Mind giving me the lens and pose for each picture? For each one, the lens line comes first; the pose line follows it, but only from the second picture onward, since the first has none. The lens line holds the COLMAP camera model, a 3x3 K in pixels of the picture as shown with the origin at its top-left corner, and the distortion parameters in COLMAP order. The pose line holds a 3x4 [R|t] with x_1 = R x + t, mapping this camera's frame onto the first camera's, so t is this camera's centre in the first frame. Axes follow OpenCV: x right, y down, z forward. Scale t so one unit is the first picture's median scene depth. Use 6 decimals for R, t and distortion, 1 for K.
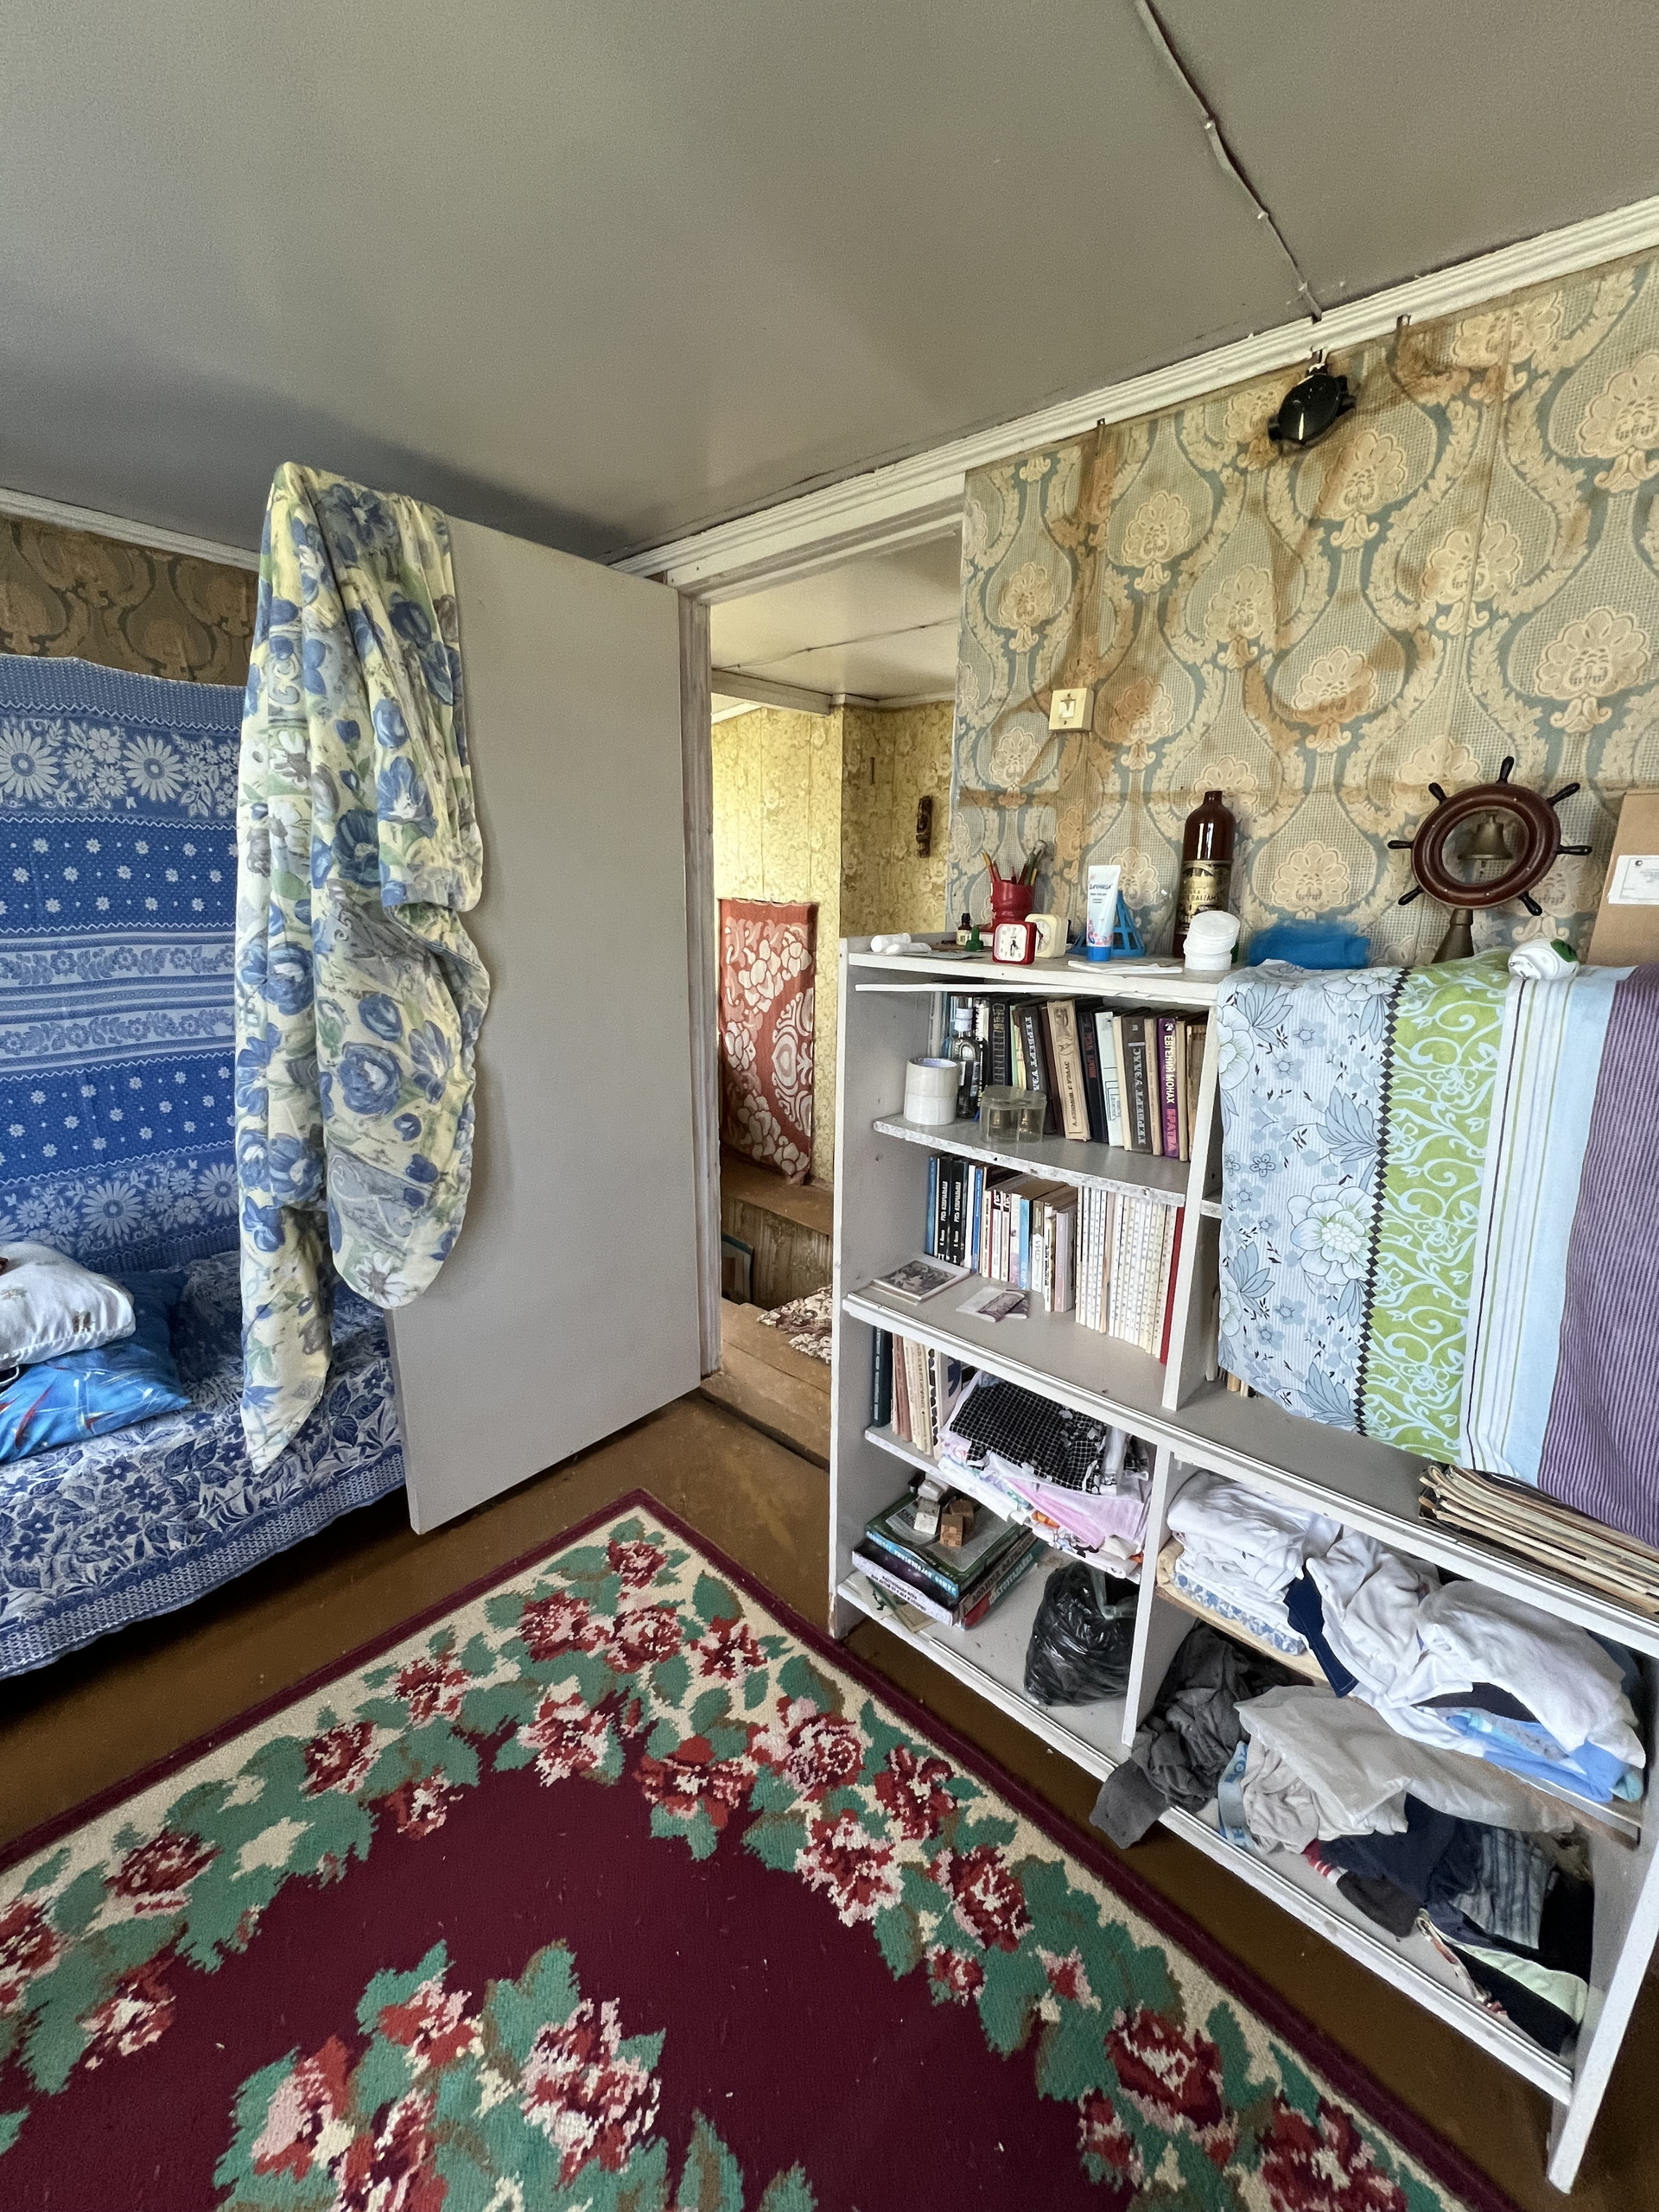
lens RADIAL K [[885.8, 0, 823.2], [0, 885.8, 1108.5], [0, 0, 1]] dist [-0.002932, 0.000769]
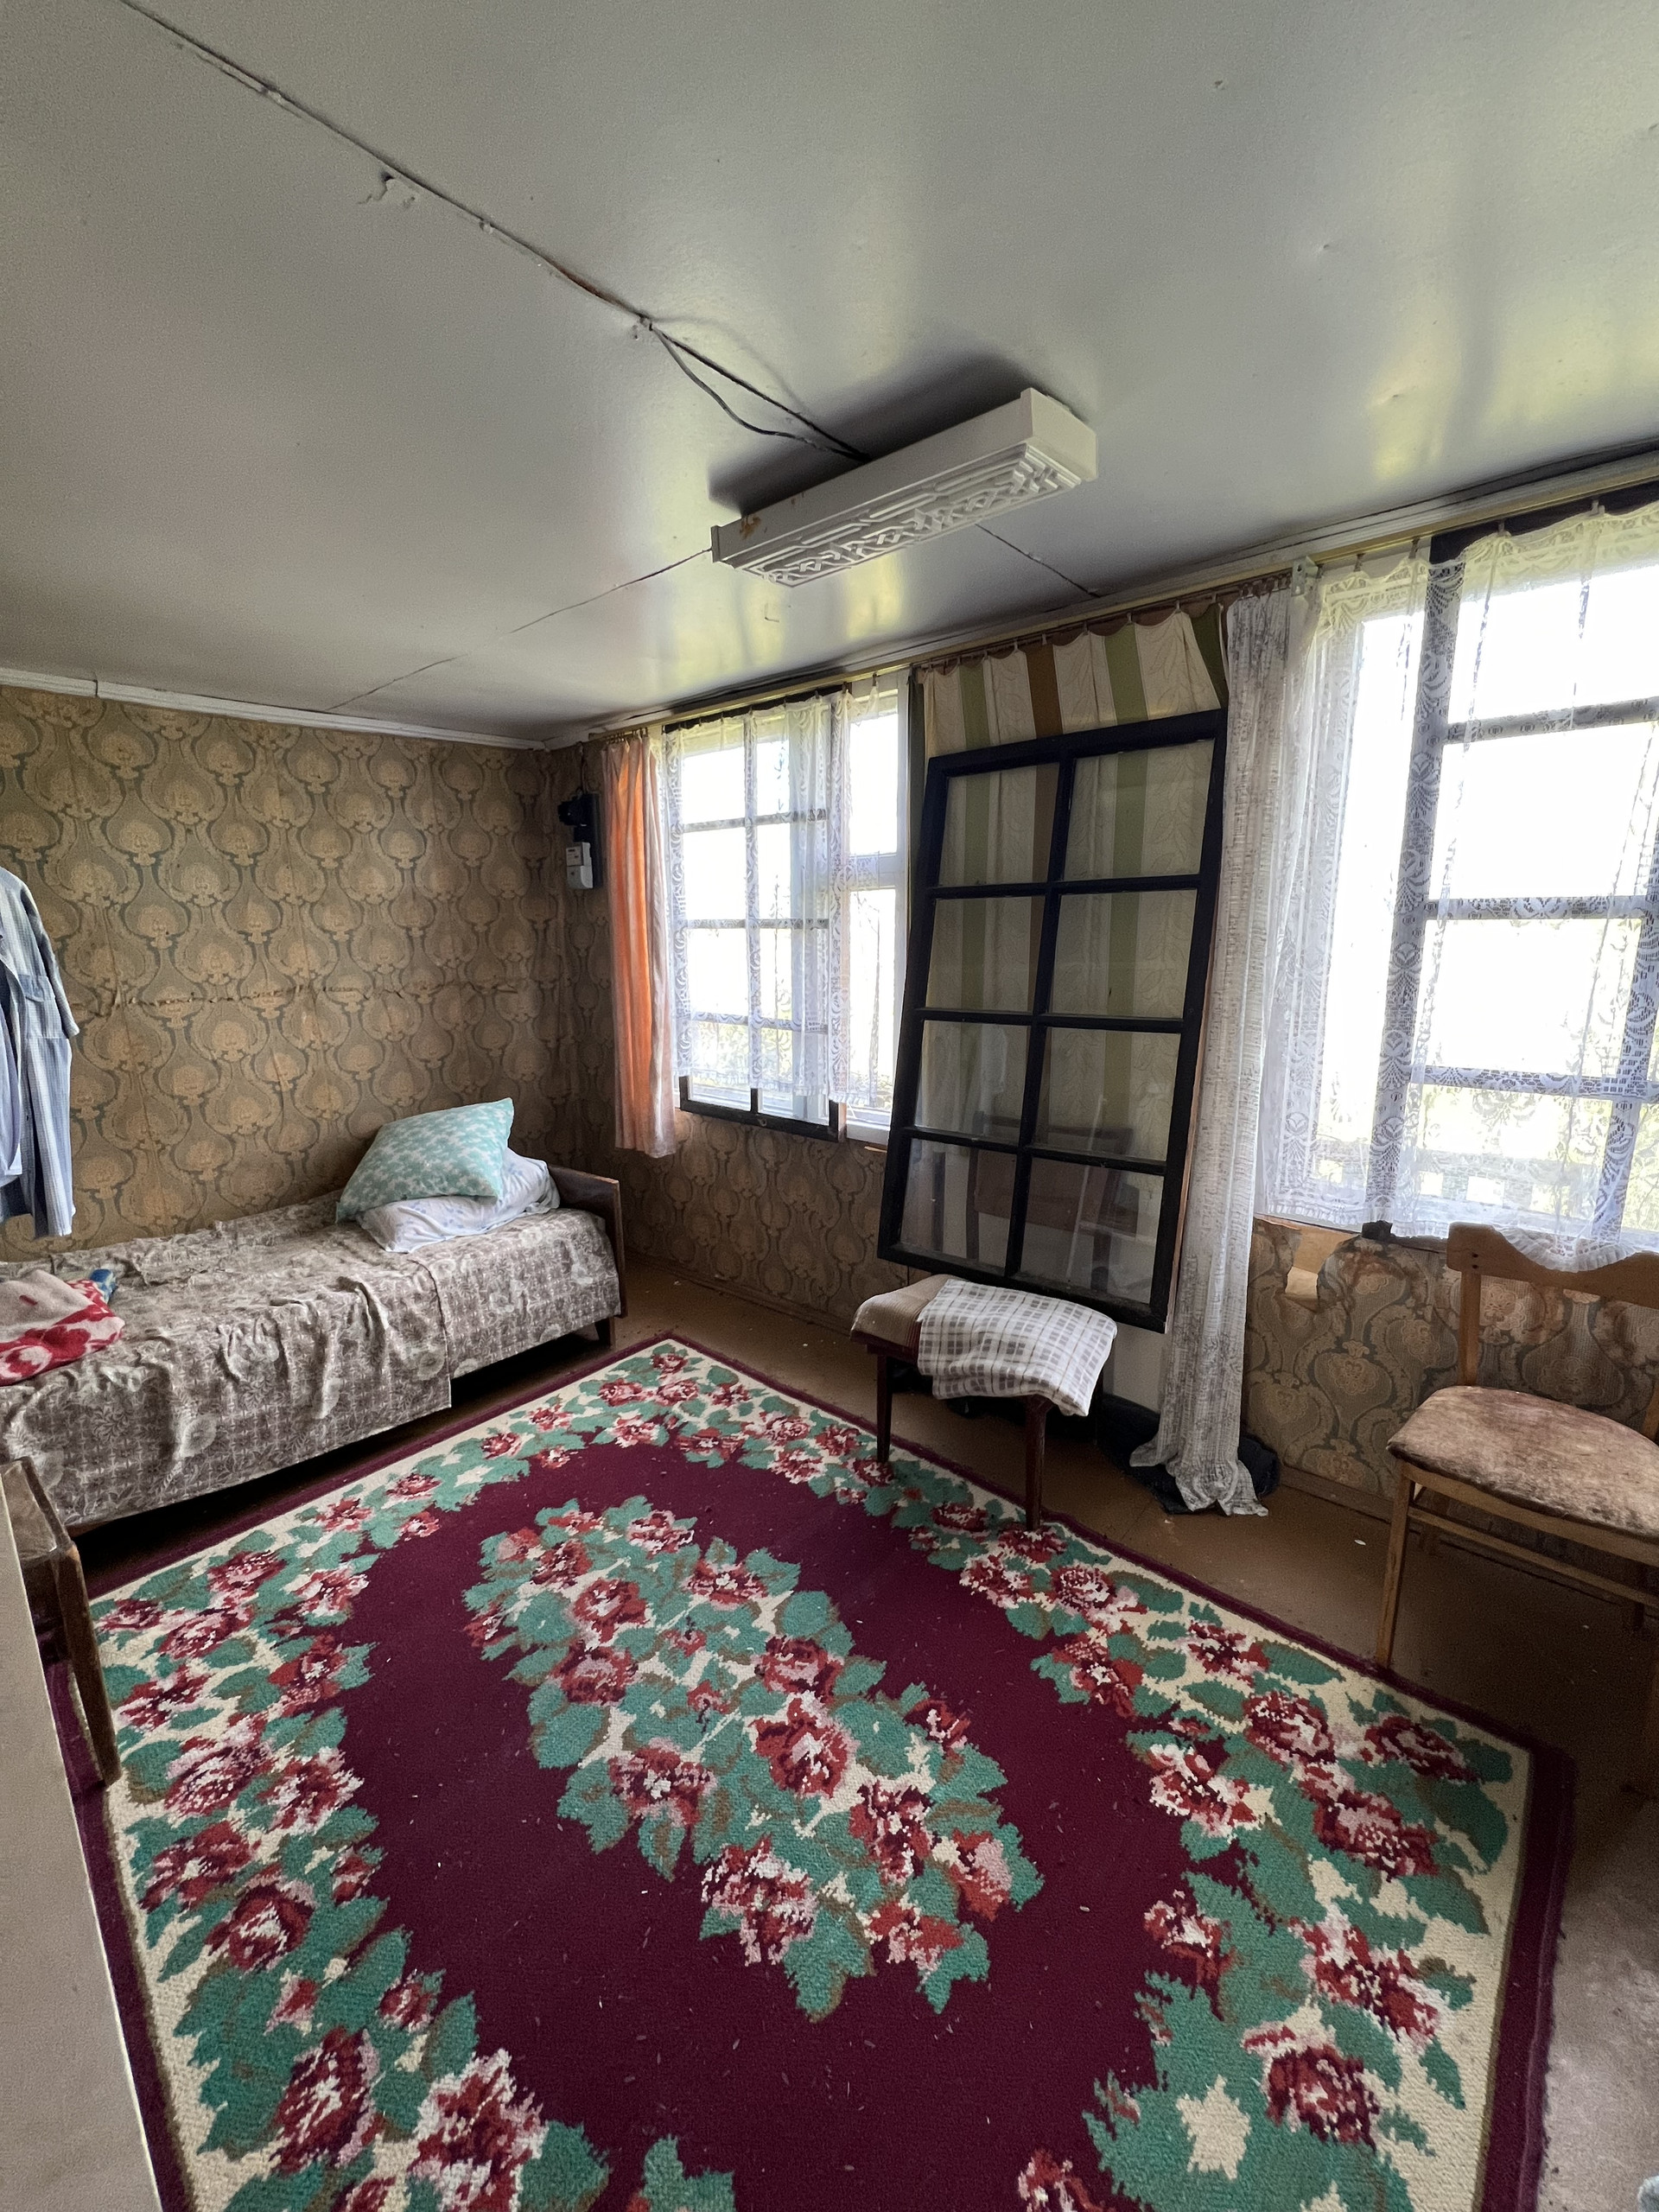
lens RADIAL K [[887.8, 0, 823.7], [0, 887.8, 1108.2], [0, 0, 1]] dist [-0.003177, 0.000938]
pose [[-0.999659, 0.002350, -0.025999, -0.304434], [-0.009358, 0.897492, 0.440931, -0.376933], [0.024370, 0.441024, -0.897164, 1.523729]]
